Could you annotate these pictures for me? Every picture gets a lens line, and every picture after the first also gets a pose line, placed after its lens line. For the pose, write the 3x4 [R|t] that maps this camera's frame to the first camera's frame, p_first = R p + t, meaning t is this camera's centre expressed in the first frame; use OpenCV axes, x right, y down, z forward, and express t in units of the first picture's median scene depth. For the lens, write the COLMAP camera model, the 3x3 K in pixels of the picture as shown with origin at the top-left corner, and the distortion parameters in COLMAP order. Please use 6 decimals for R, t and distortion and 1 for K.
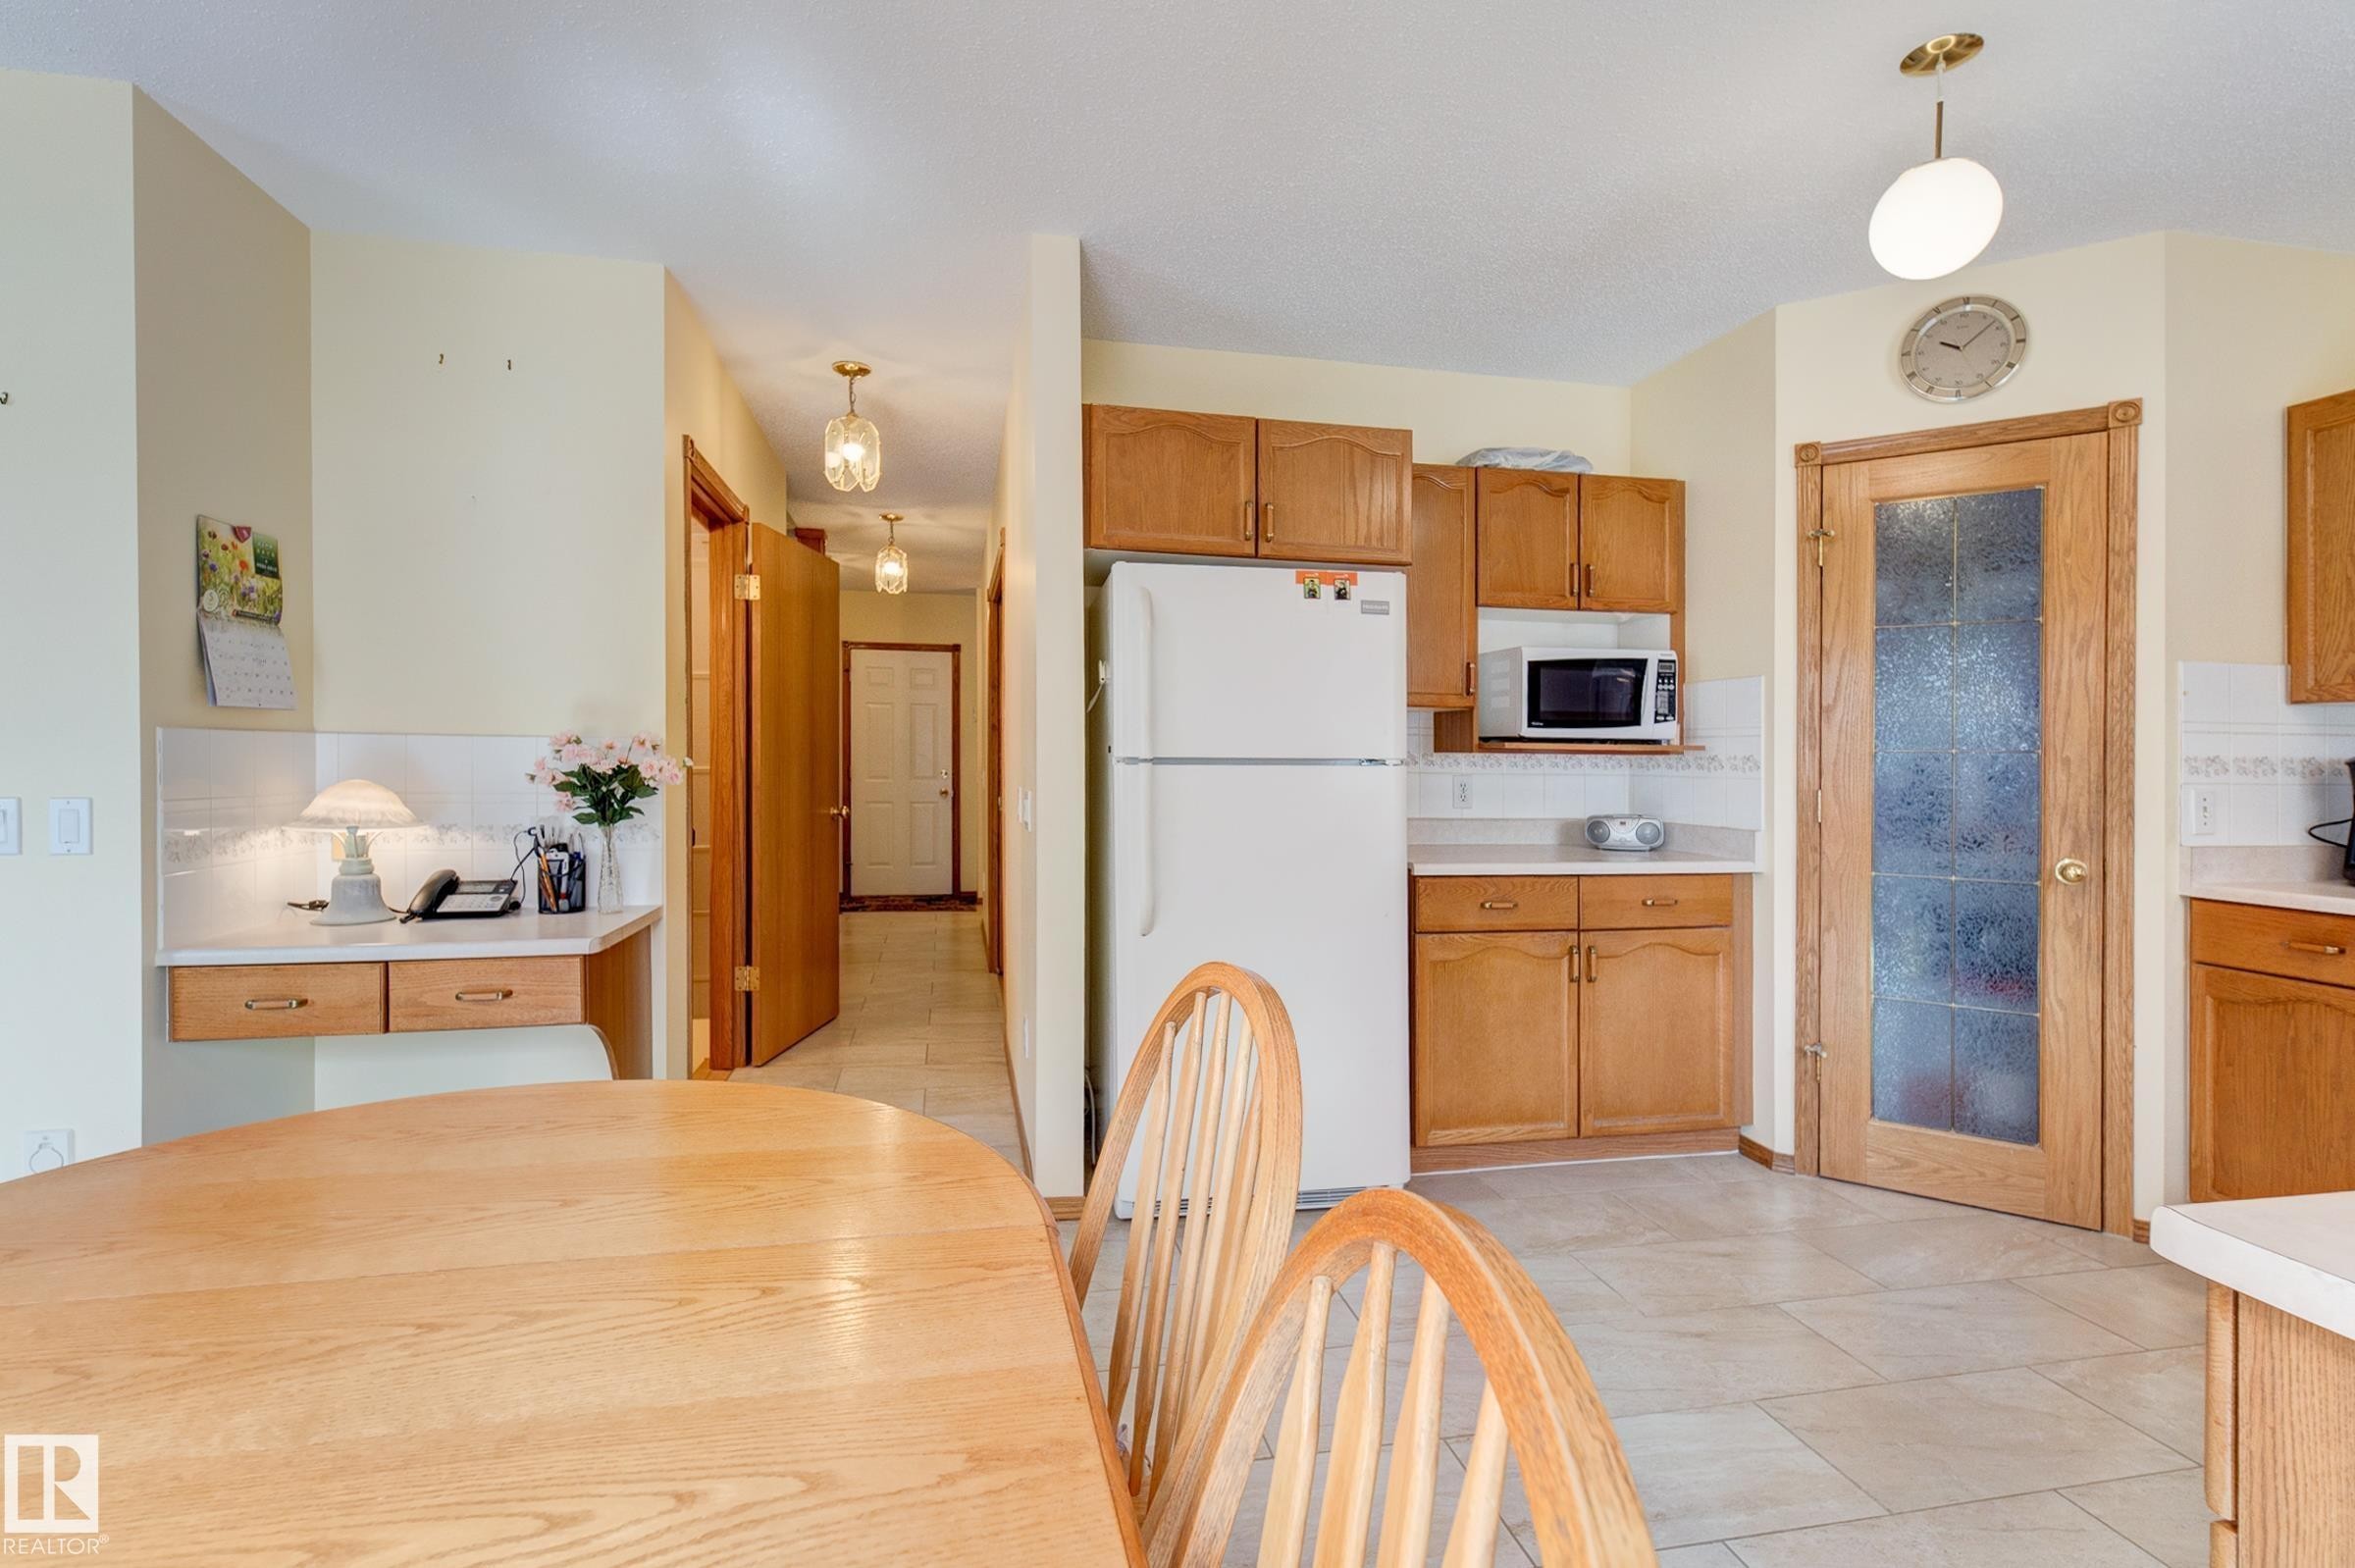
lens RADIAL K [[1044.7, 0, 1191.3], [0, 1044.7, 749.1], [0, 0, 1]] dist [0.002485, 0.000776]
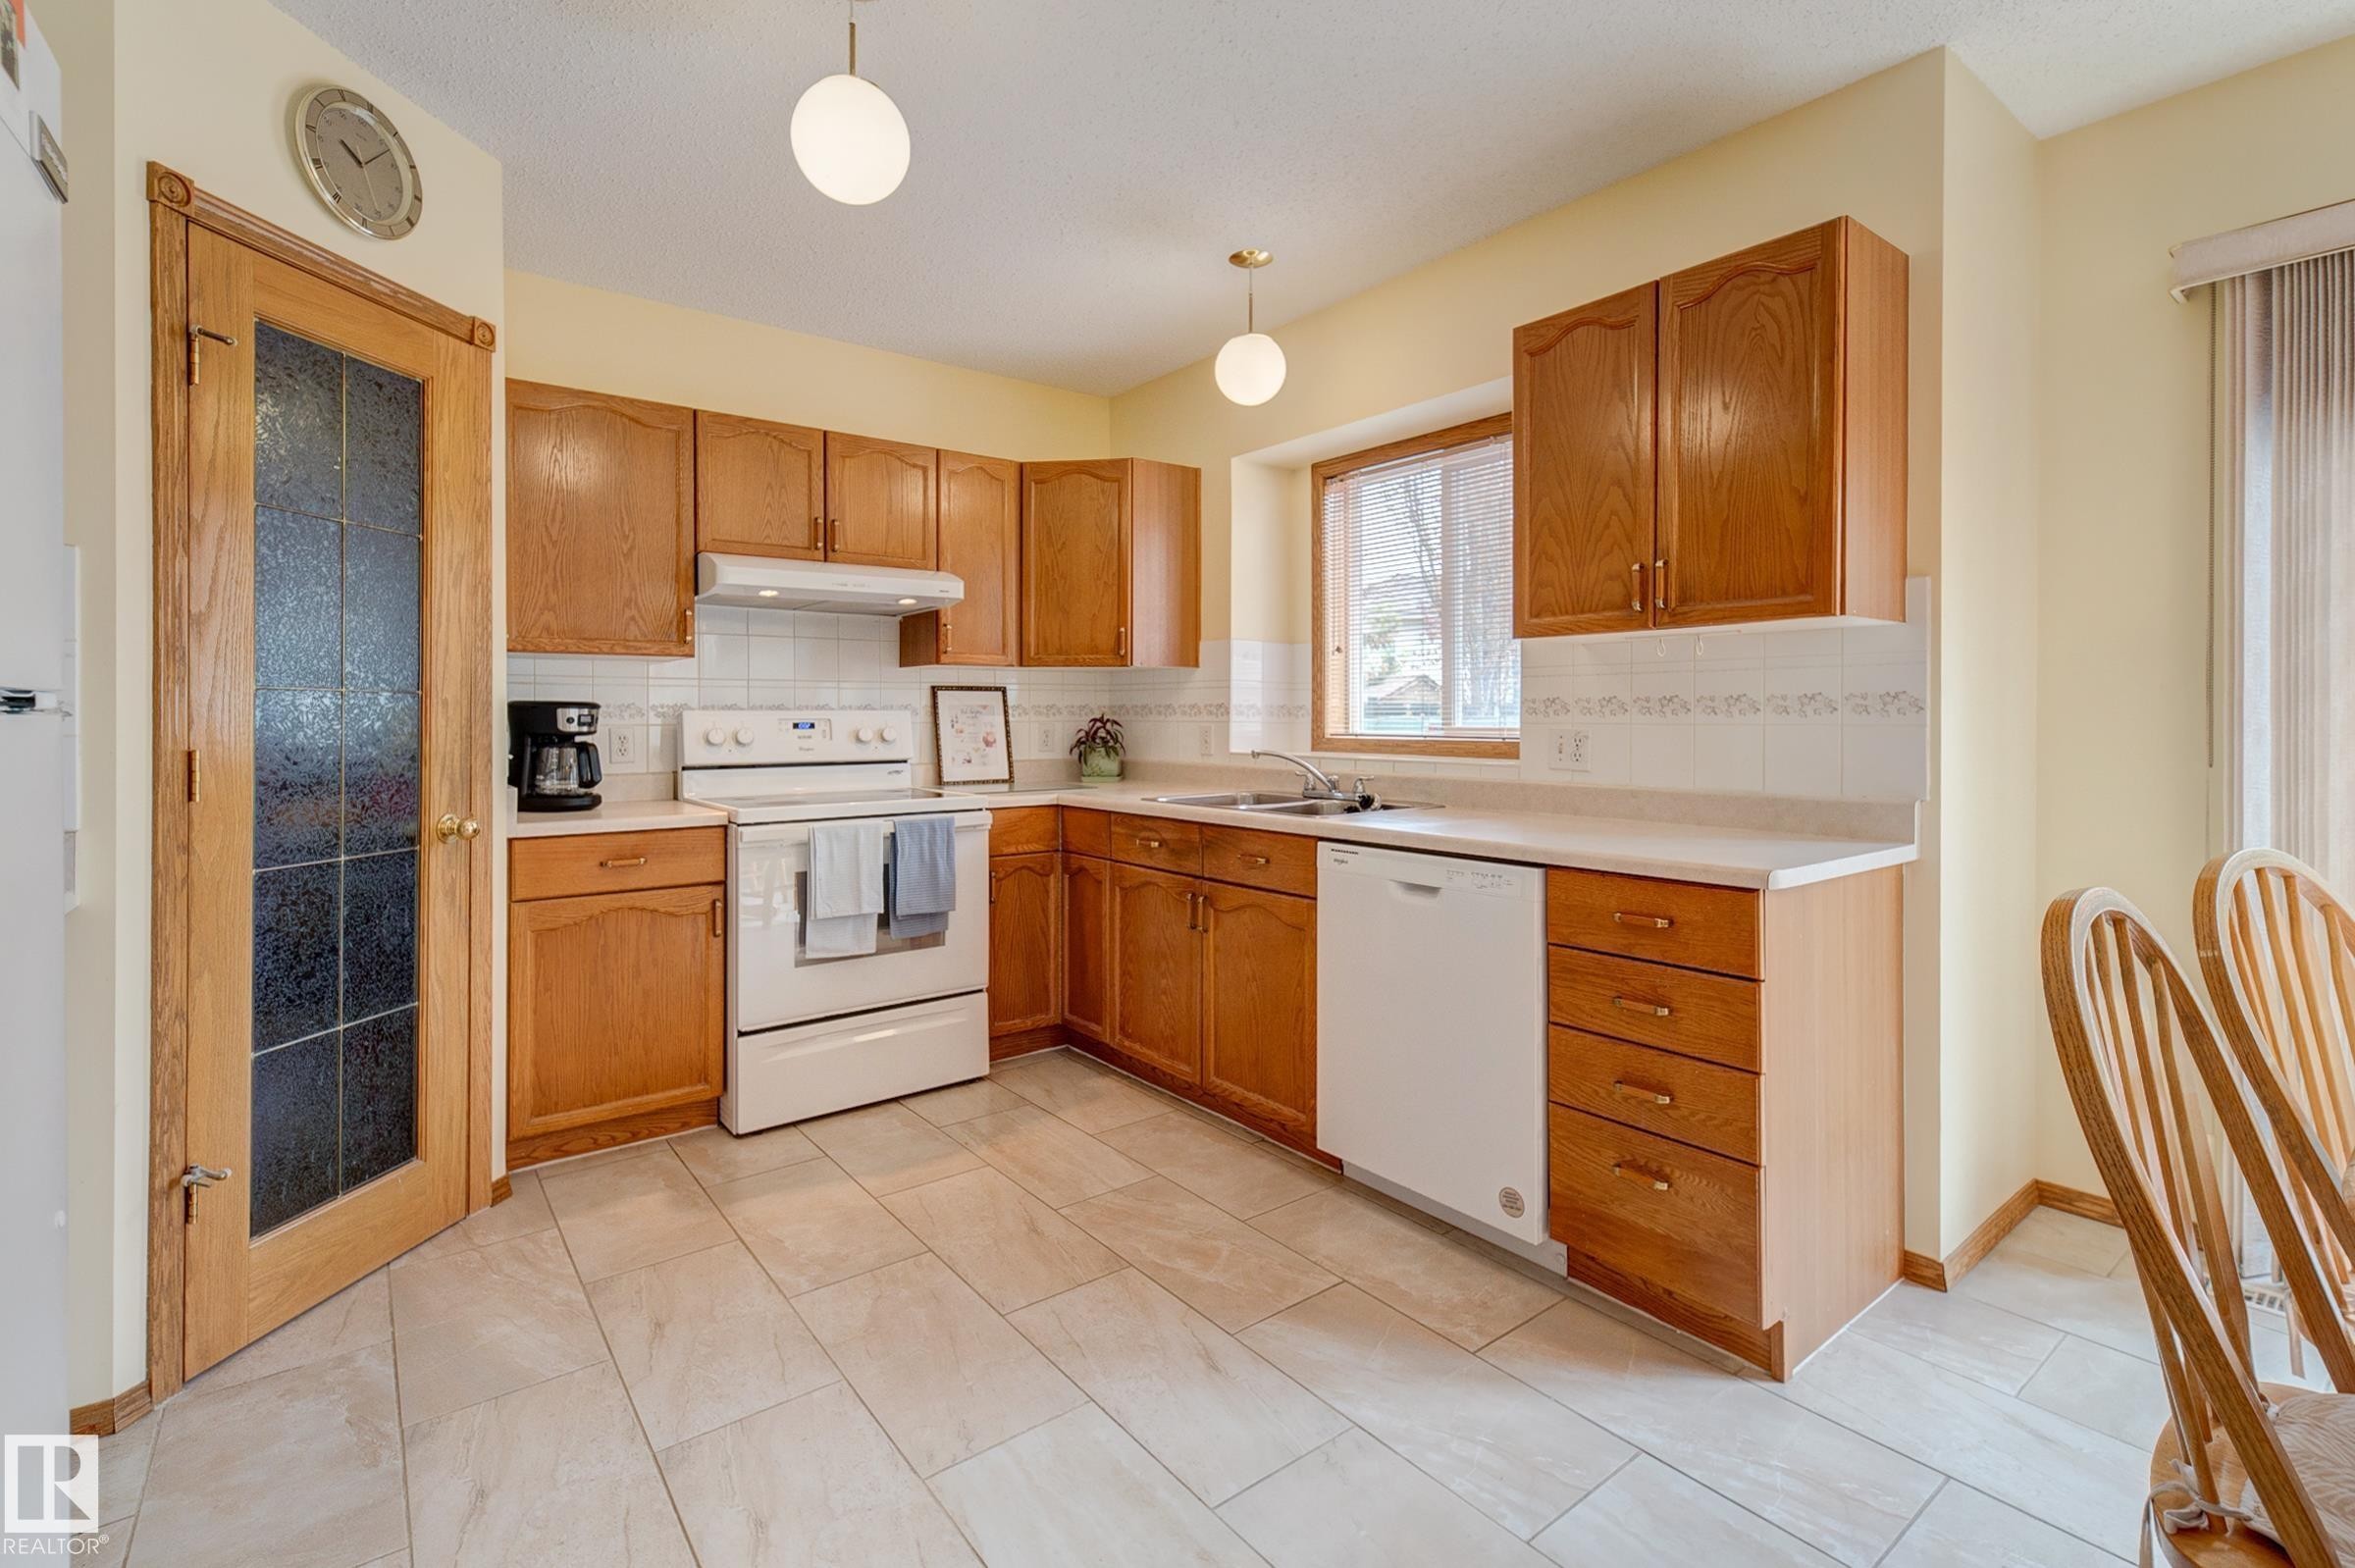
lens RADIAL K [[1044.7, 0, 1124.4], [0, 1044.7, 709.3], [0, 0, 1]] dist [0.002485, 0.000776]
pose [[-0.392687, -0.001726, 0.919671, -0.191185], [-0.007778, 0.999969, -0.001444, 0.012819], [-0.919639, -0.007720, -0.392688, 0.803979]]
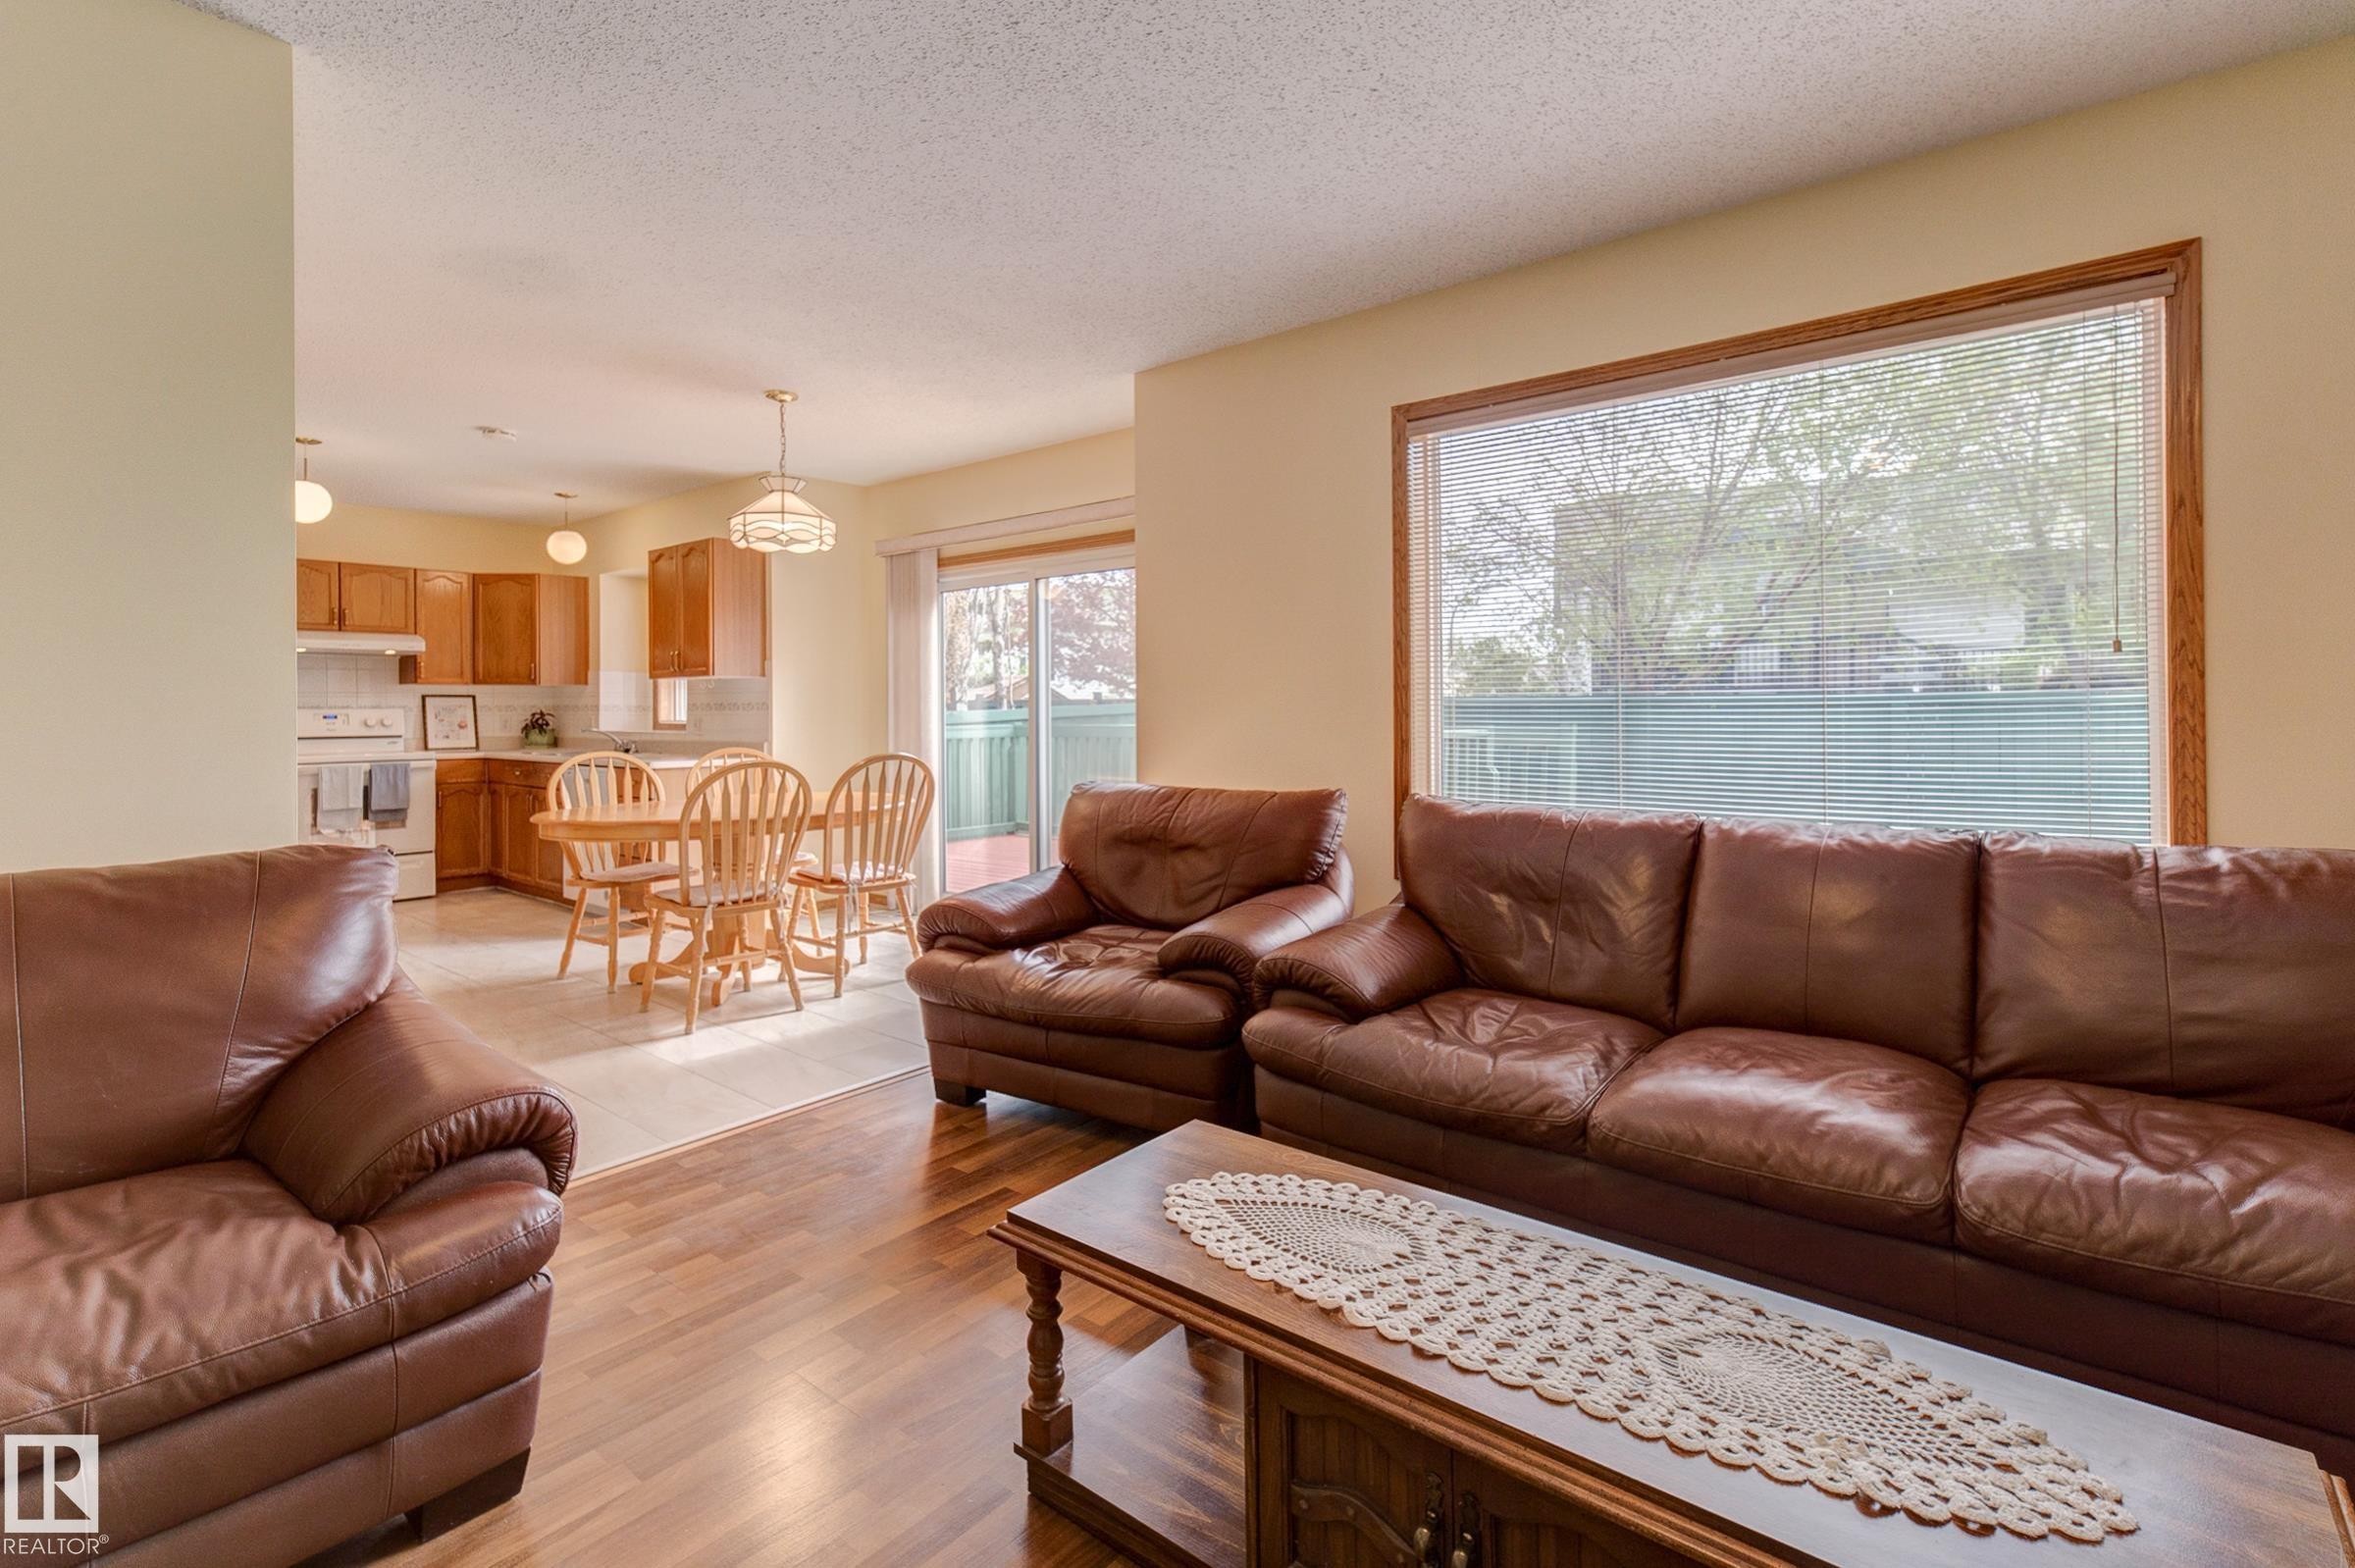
lens RADIAL K [[1044.7, 0, 1139.3], [0, 1044.7, 709.8], [0, 0, 1]] dist [0.002485, 0.000776]
pose [[-0.614217, -0.006062, 0.789114, -1.832733], [-0.005868, 0.999978, 0.003115, -0.001154], [-0.789116, -0.002717, -0.614239, 0.673549]]
